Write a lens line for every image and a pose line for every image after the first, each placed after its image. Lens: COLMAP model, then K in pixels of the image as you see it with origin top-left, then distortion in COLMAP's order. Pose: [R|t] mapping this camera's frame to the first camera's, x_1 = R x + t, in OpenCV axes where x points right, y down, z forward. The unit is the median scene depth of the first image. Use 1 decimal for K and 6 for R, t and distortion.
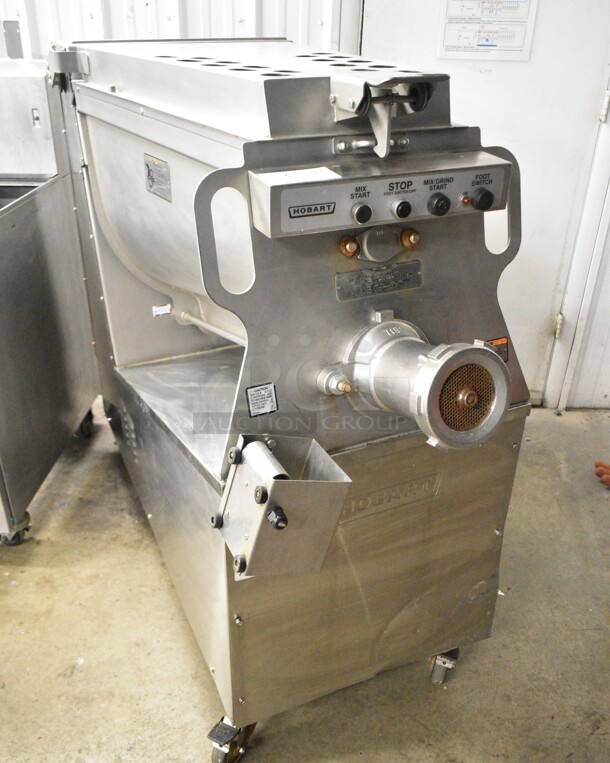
lens RADIAL K [[682.6, 0, 297.5], [0, 682.6, 381.6], [0, 0, 1]] dist [-0.030419, 0.018714]
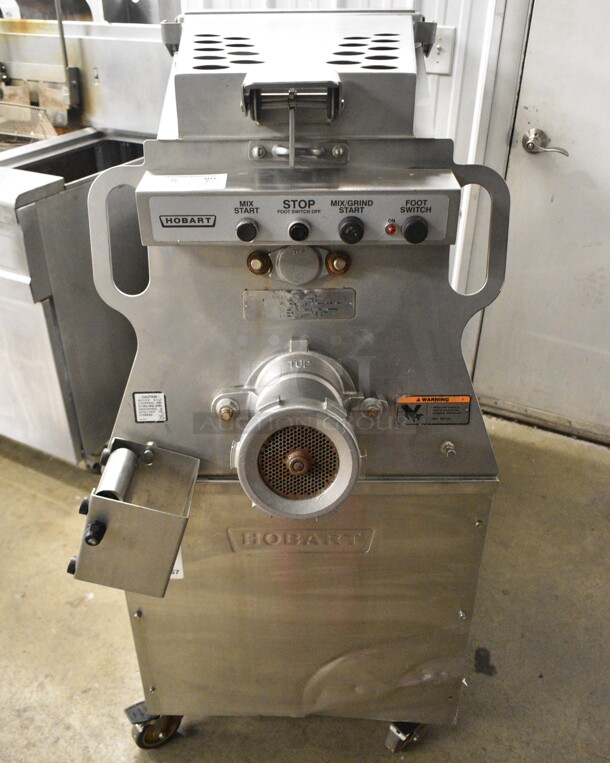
lens RADIAL K [[682.6, 0, 296.8], [0, 682.6, 365.3], [0, 0, 1]] dist [-0.030419, 0.018714]
pose [[0.909551, 0.202446, -0.362949, 0.330312], [-0.189628, 0.979284, 0.071018, -0.096936], [0.369808, 0.004231, 0.929099, 0.127793]]
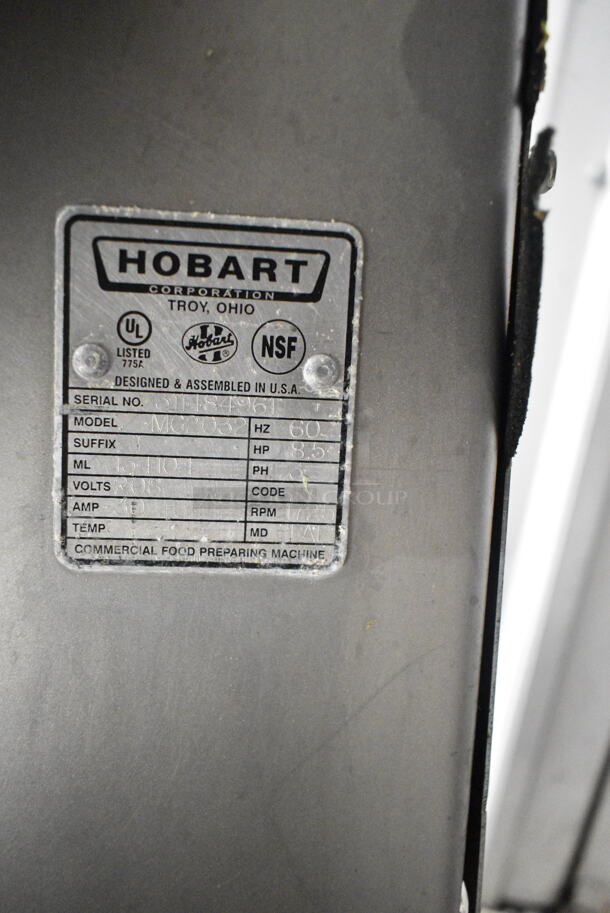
lens RADIAL K [[686.5, 0, 304.0], [0, 686.5, 458.2], [0, 0, 1]] dist [-0.025324, 0.013987]
pose [[0.946825, 0.072106, -0.313565, 0.077581], [-0.190745, 0.910632, -0.366559, -0.075420], [0.259111, 0.406878, 0.875964, 0.526063]]
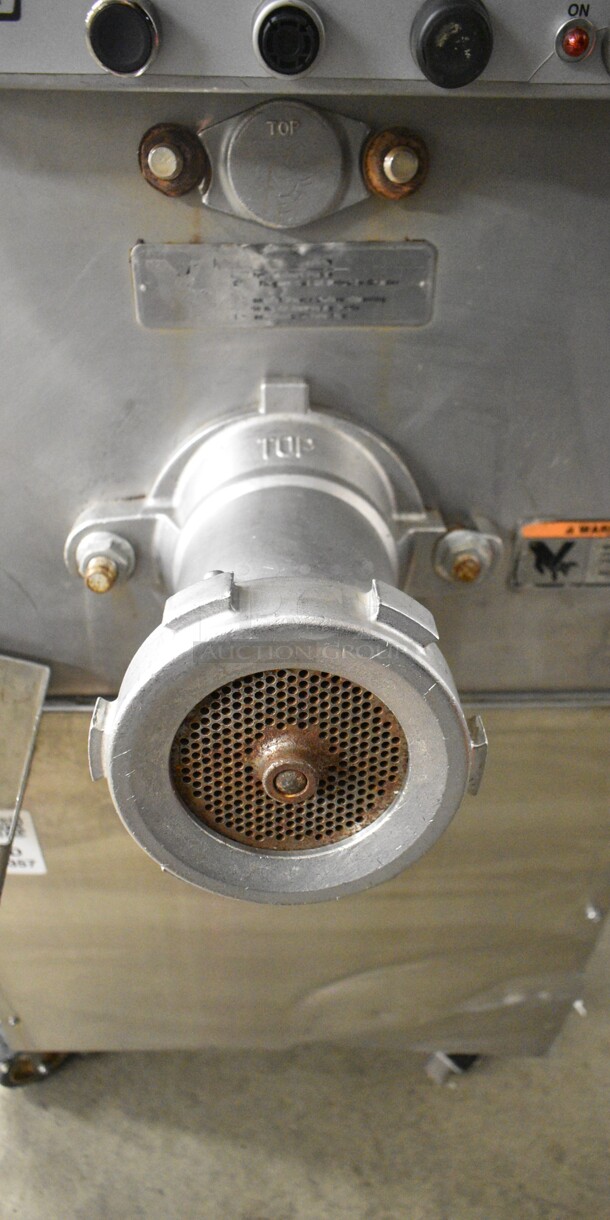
lens RADIAL K [[913.3, 0, 314.8], [0, 913.3, 601.8], [0, 0, 1]] dist [-0.020362, 0.007833]
pose [[0.925257, 0.276239, -0.259983, 0.211694], [-0.199645, 0.937366, 0.285459, -0.097010], [0.322554, -0.212219, 0.922454, 0.408473]]
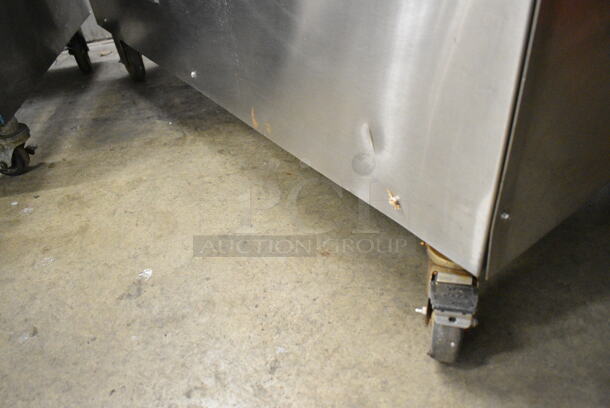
lens RADIAL K [[458.7, 0, 303.1], [0, 458.7, 202.9], [0, 0, 1]] dist [-0.025324, 0.013987]
pose [[0.972676, -0.208530, 0.102057, -0.225588], [0.188175, 0.965589, 0.179520, 0.326601], [-0.135981, -0.155410, 0.978446, 0.611862]]
